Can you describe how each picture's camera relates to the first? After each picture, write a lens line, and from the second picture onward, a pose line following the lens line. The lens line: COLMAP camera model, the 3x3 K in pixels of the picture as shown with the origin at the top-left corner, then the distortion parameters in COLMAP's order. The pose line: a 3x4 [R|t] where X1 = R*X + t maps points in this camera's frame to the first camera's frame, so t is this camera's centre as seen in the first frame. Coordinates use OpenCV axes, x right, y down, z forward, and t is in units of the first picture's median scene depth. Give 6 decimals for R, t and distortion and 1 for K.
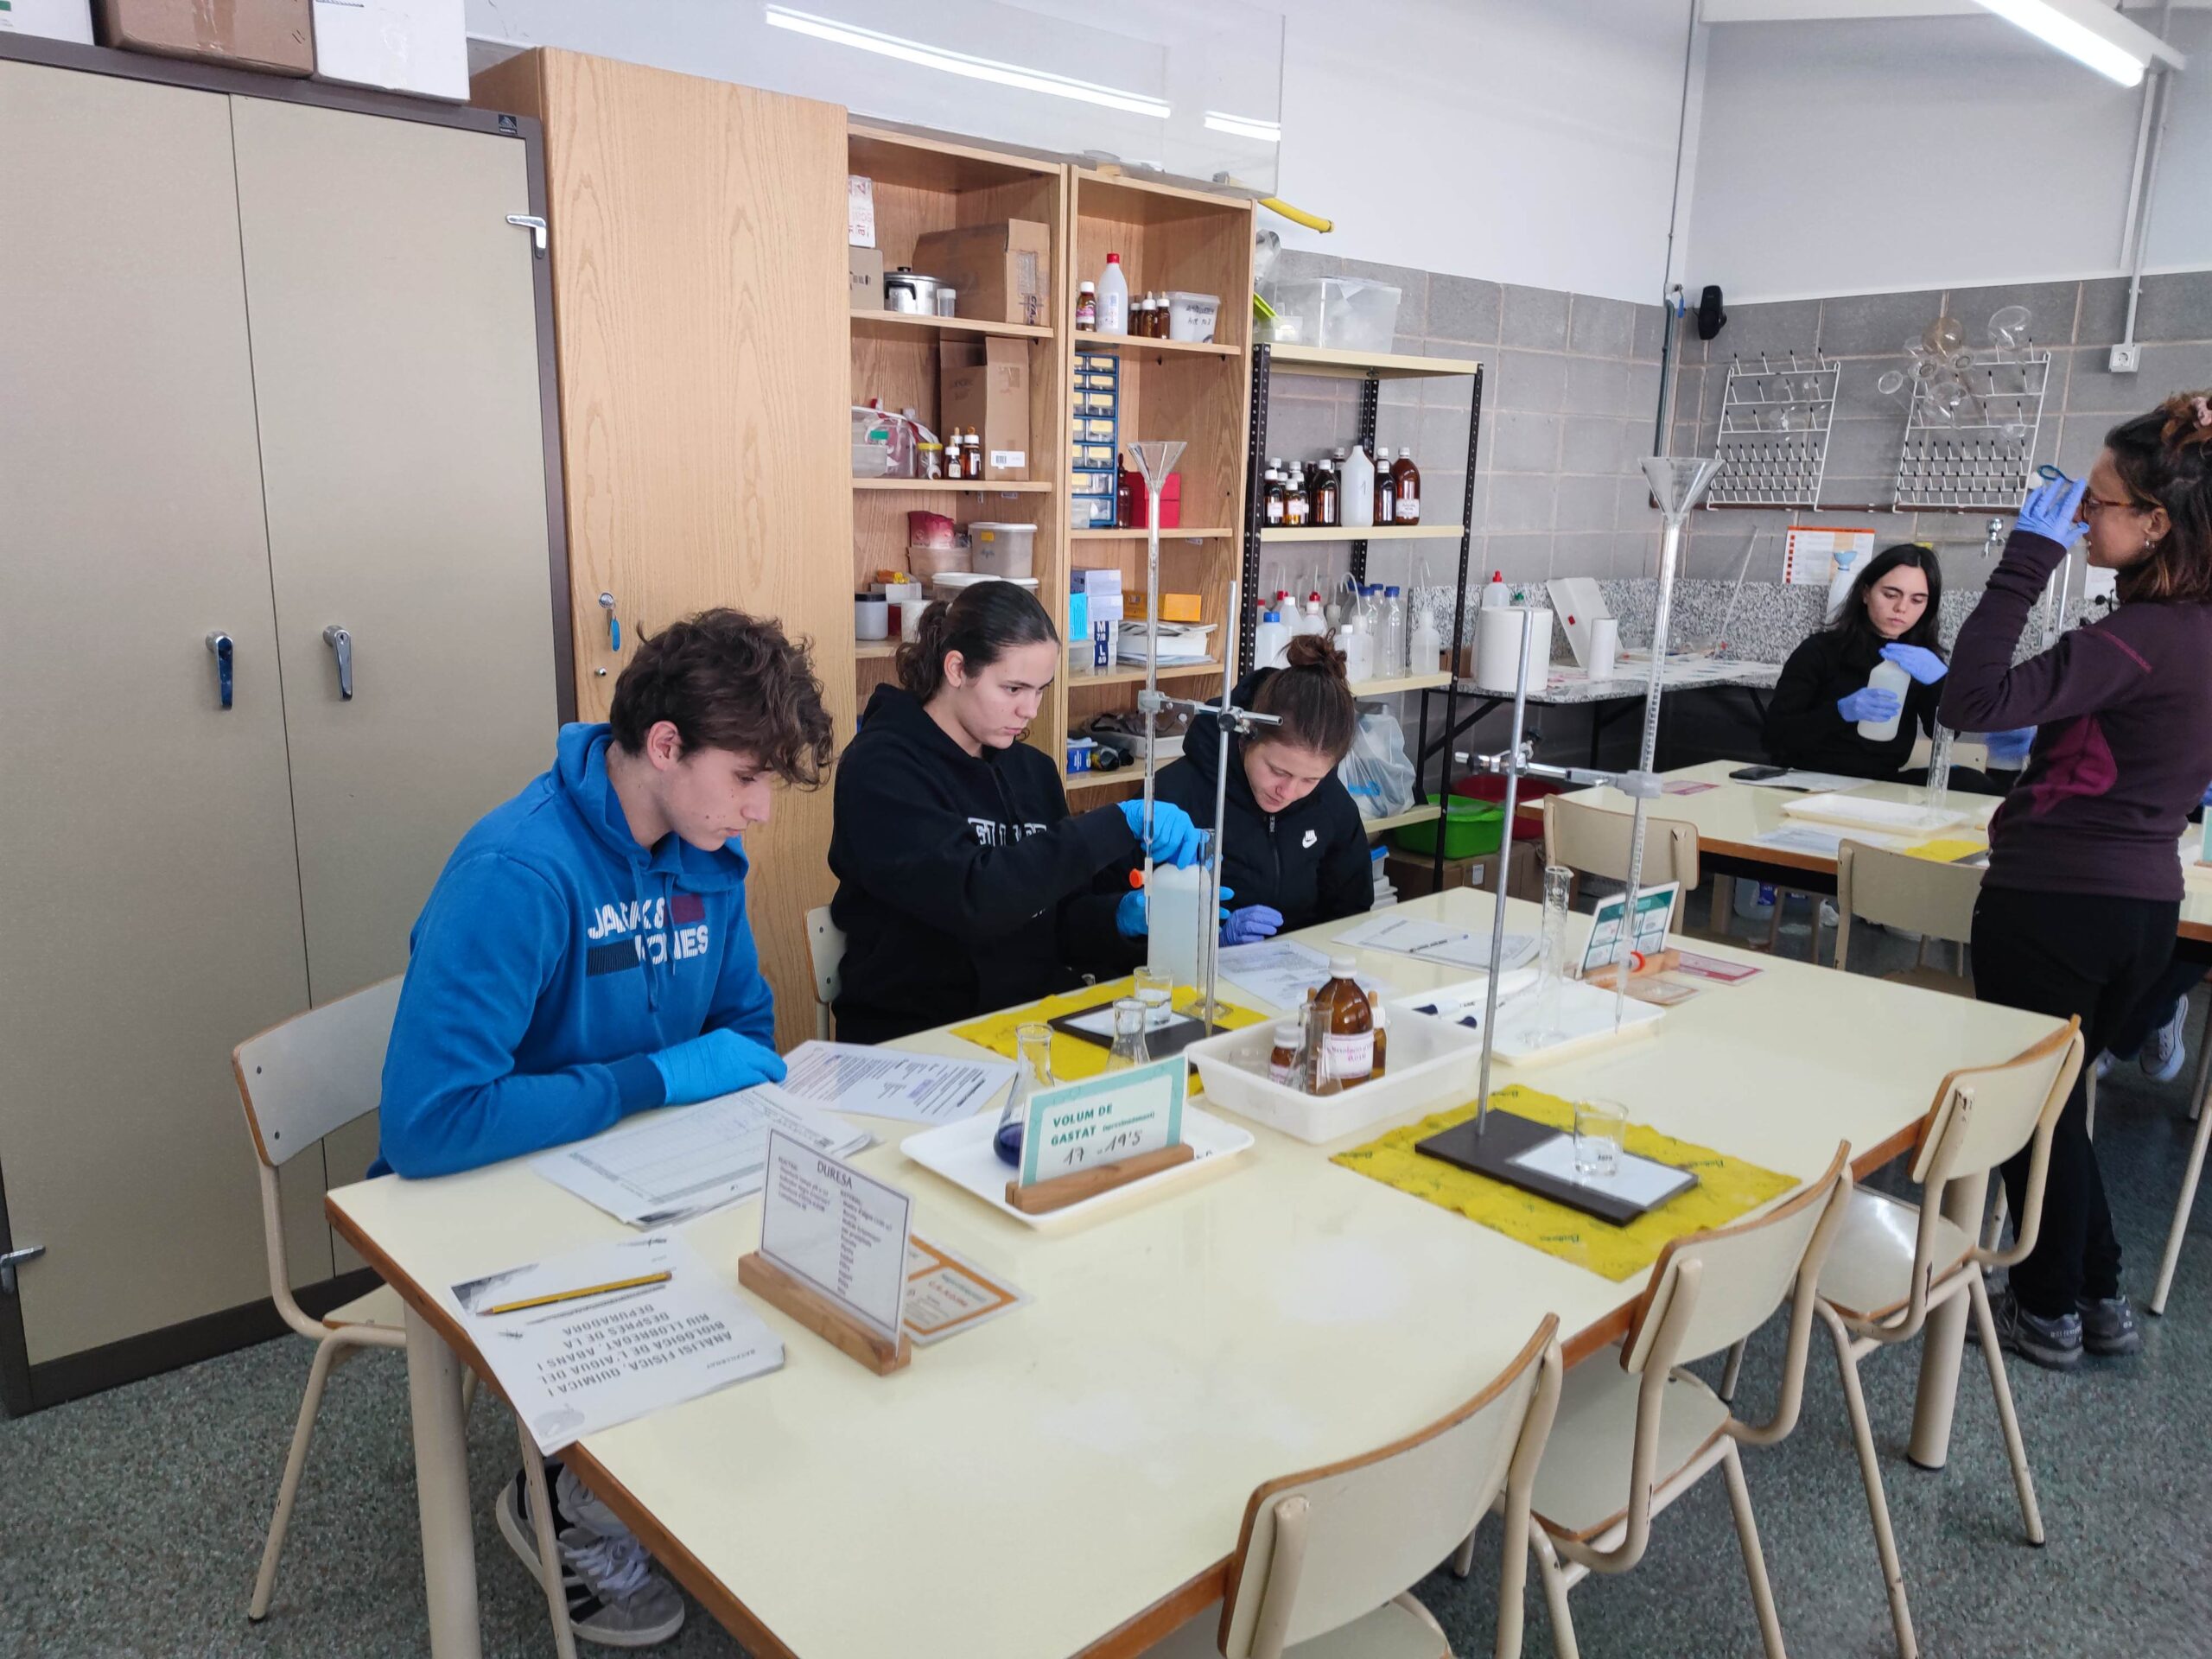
lens RADIAL K [[1614.0, 0, 1089.0], [0, 1614.0, 842.0], [0, 0, 1]] dist [0.032725, -0.039079]
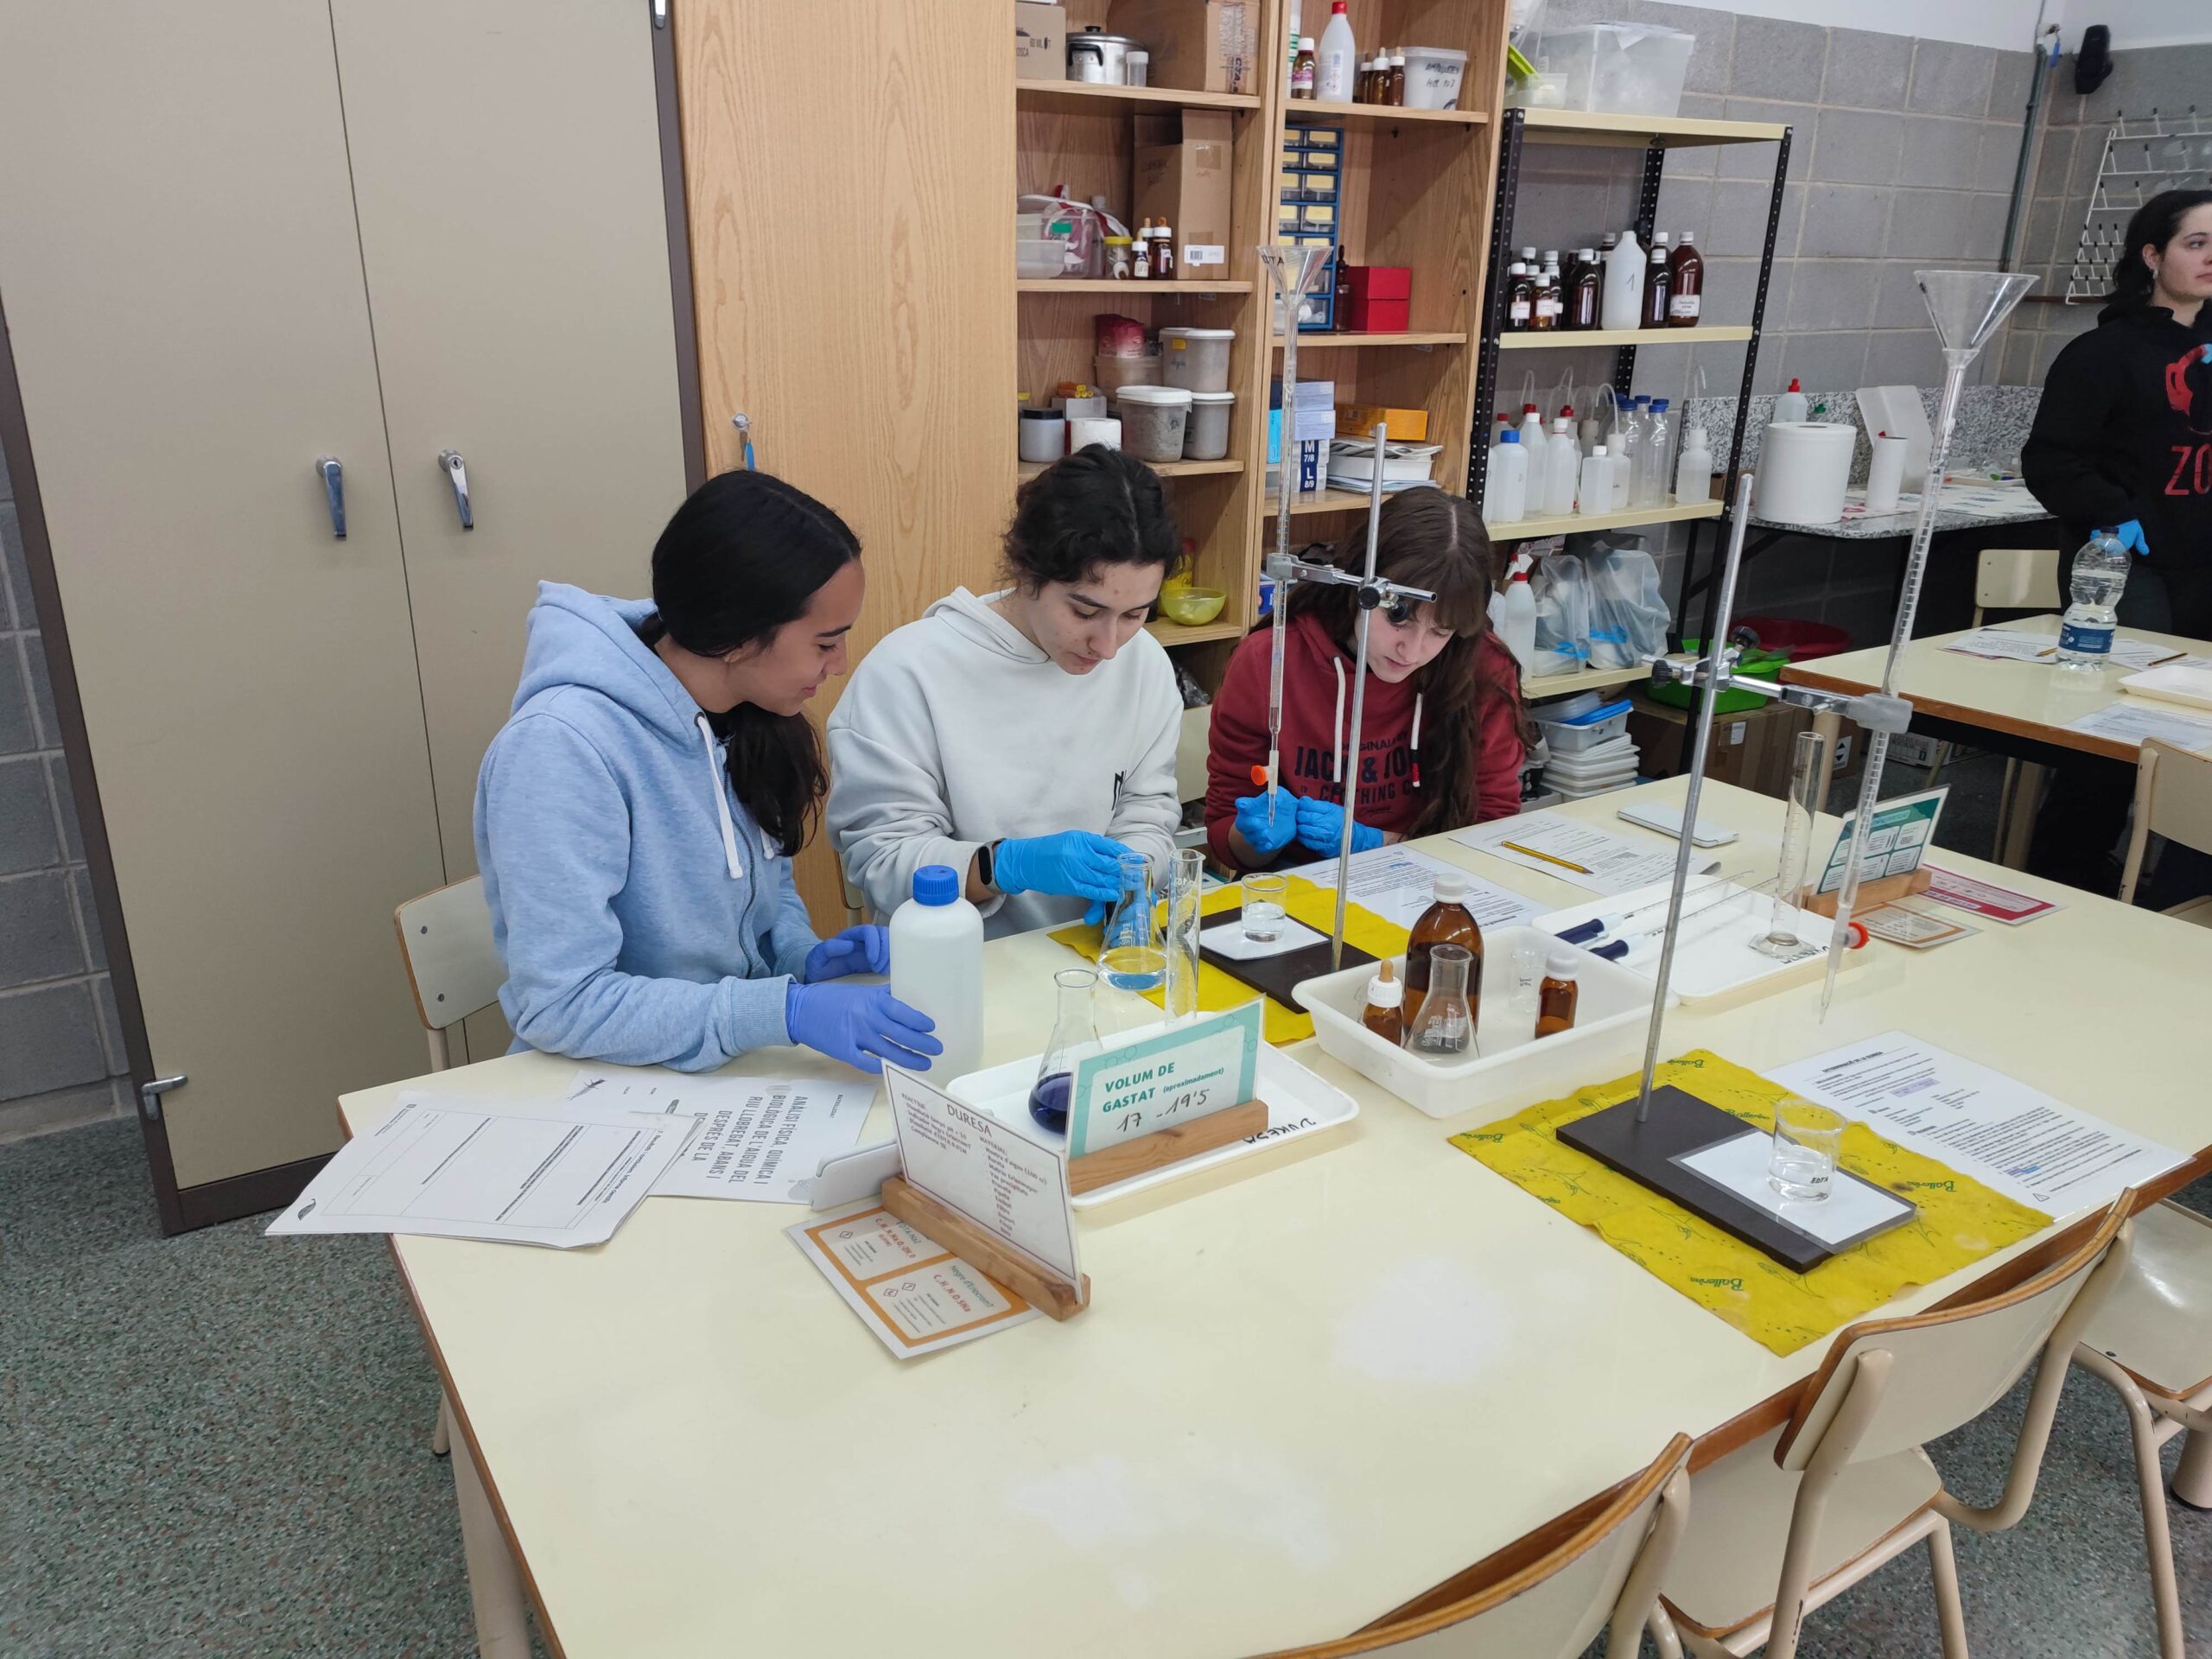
lens RADIAL K [[1614.0, 0, 1087.5], [0, 1614.0, 856.8], [0, 0, 1]] dist [0.032725, -0.039079]
pose [[0.986158, 0.050443, -0.157952, 0.042609], [-0.029551, 0.990819, 0.131928, -0.025041], [0.163156, -0.125434, 0.978594, 0.081361]]
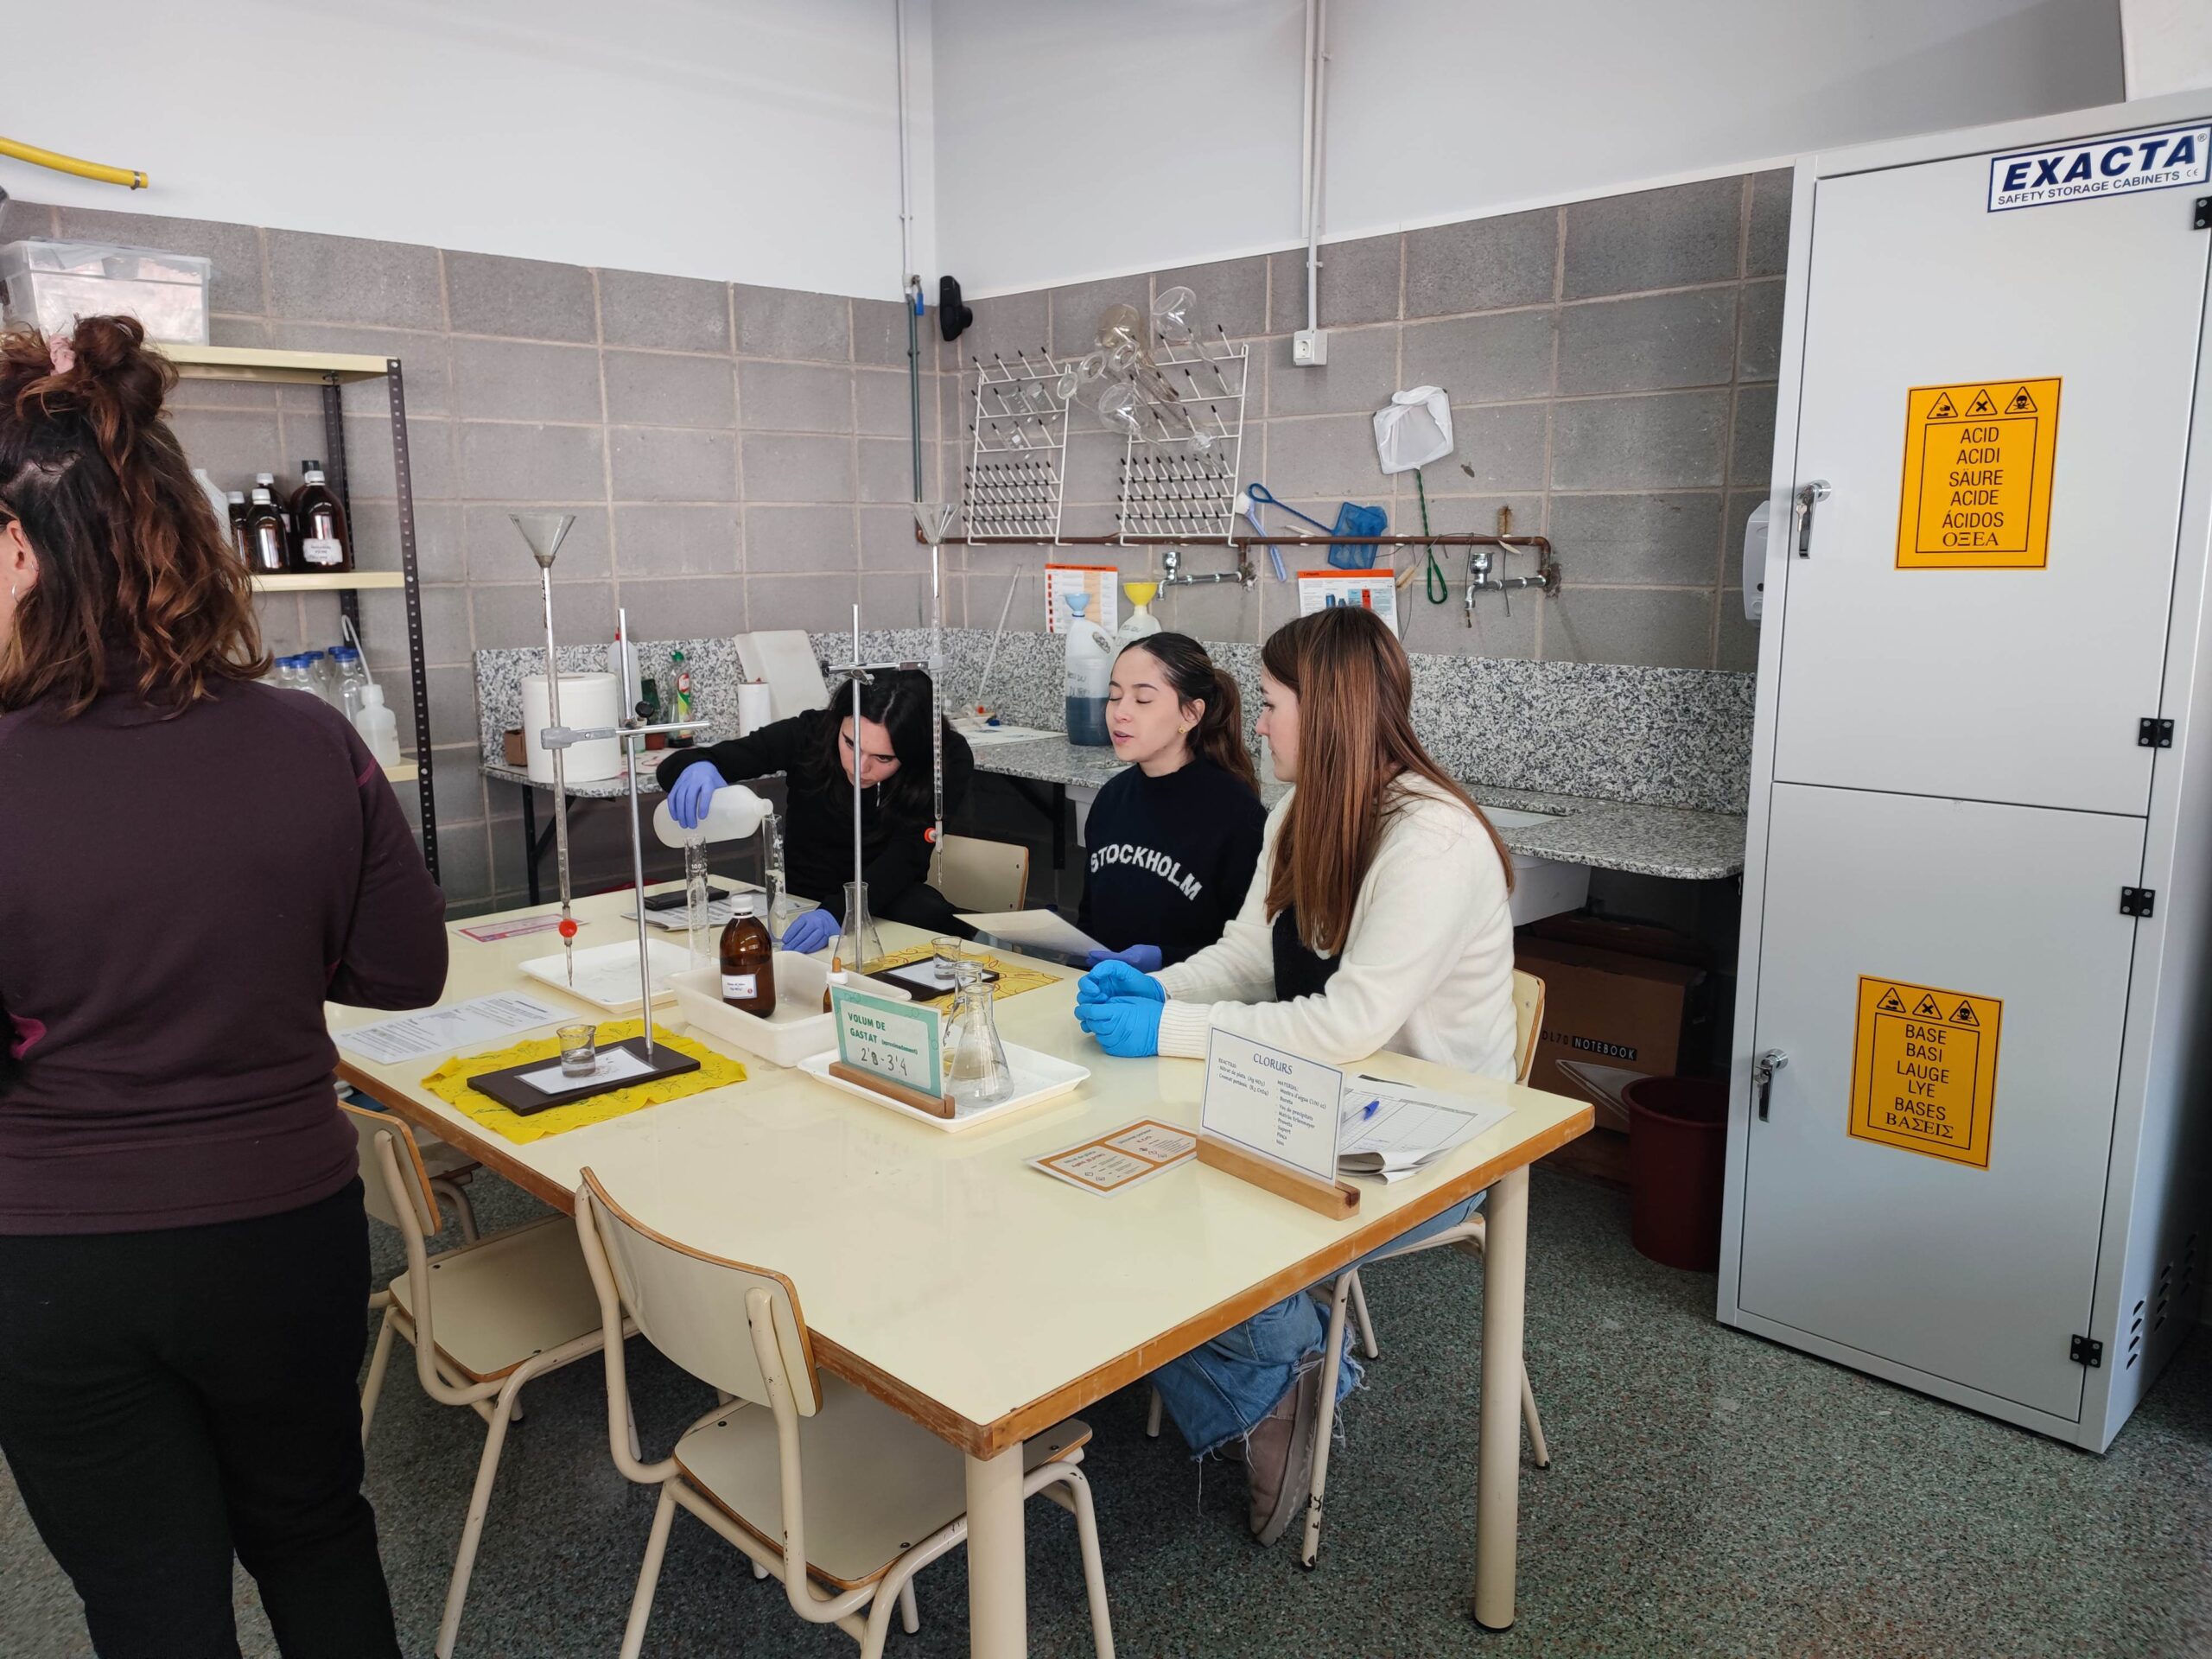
lens RADIAL K [[1614.0, 0, 1101.8], [0, 1614.0, 816.8], [0, 0, 1]] dist [0.032725, -0.039079]
pose [[0.998751, -0.026623, 0.042271, 0.660142], [0.028186, 0.998925, -0.036807, -0.054855], [-0.041246, 0.037952, 0.998428, 0.289412]]
